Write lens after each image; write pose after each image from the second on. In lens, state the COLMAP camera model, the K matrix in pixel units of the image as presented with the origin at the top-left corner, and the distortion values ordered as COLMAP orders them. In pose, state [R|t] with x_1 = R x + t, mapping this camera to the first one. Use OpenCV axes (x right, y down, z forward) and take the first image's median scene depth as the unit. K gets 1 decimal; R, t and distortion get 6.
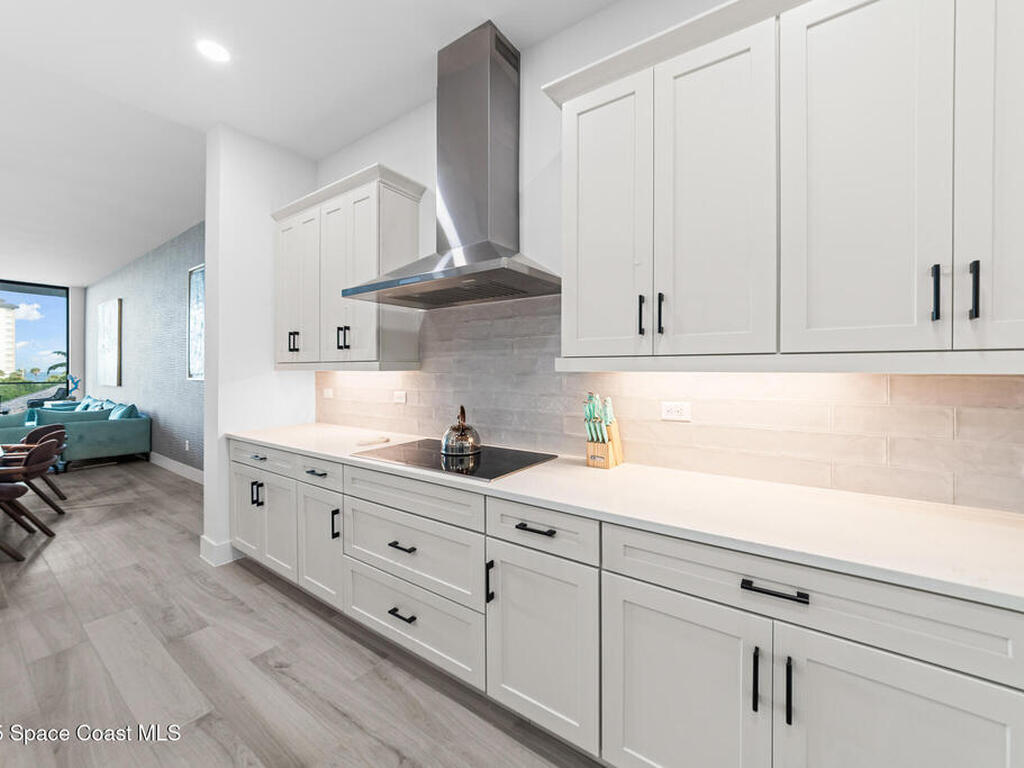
lens RADIAL K [[405.8, 0, 527.1], [0, 405.8, 371.2], [0, 0, 1]] dist [-0.015407, 0.000017]
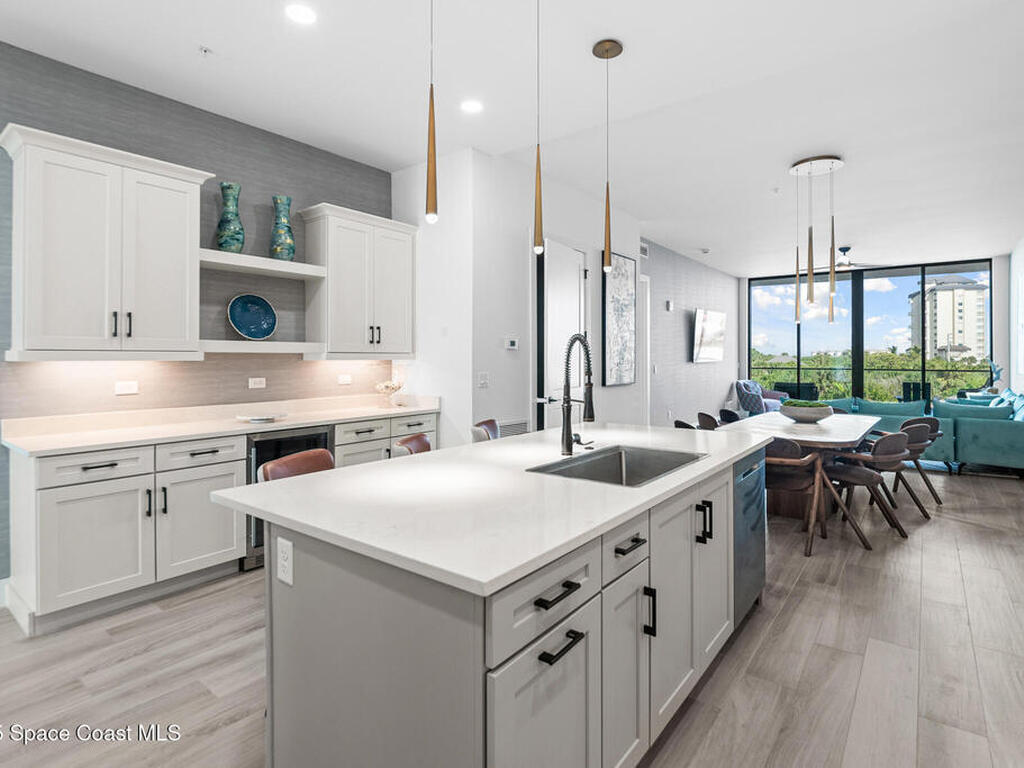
lens RADIAL K [[532.5, 0, 512.3], [0, 532.5, 356.1], [0, 0, 1]] dist [-0.001881, -0.000396]
pose [[-0.074058, -0.003671, -0.997247, 0.144030], [0.000709, 0.999993, -0.003734, -0.000877], [0.997254, -0.000984, -0.074055, 0.256599]]
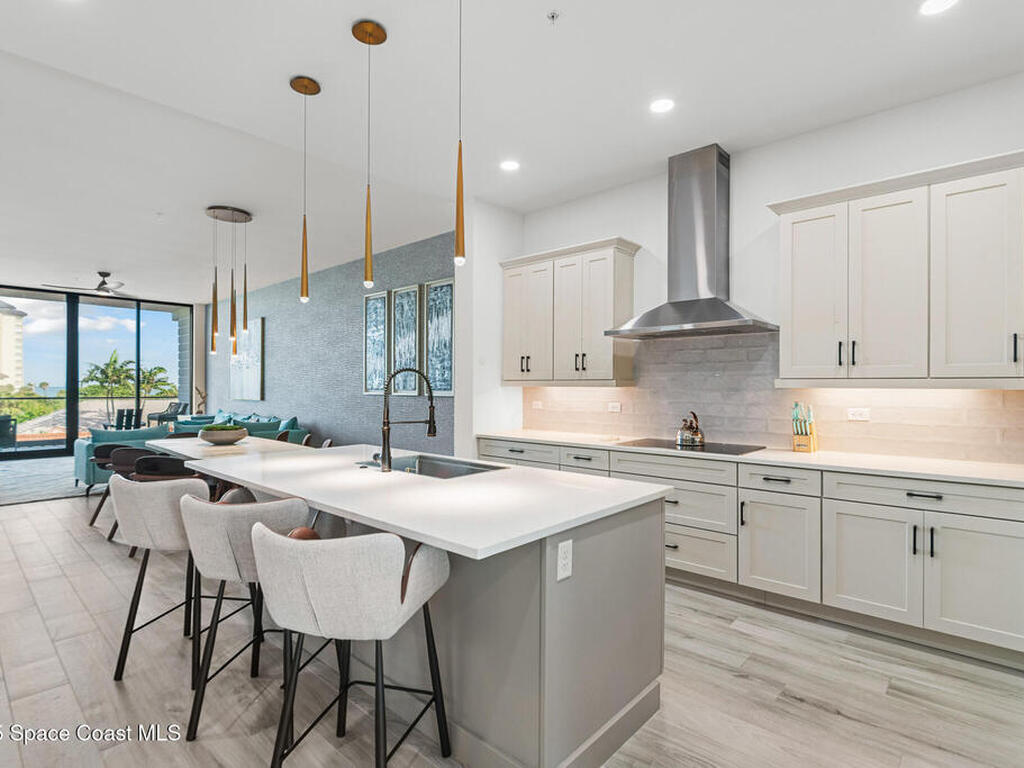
lens RADIAL K [[531.7, 0, 512.0], [0, 531.7, 384.0], [0, 0, 1]] dist [0.004129, -0.022772]
pose [[0.988460, 0.001258, -0.151477, -0.446836], [-0.002024, 0.999986, -0.004904, -0.001110], [0.151469, 0.005153, 0.988449, -0.838679]]
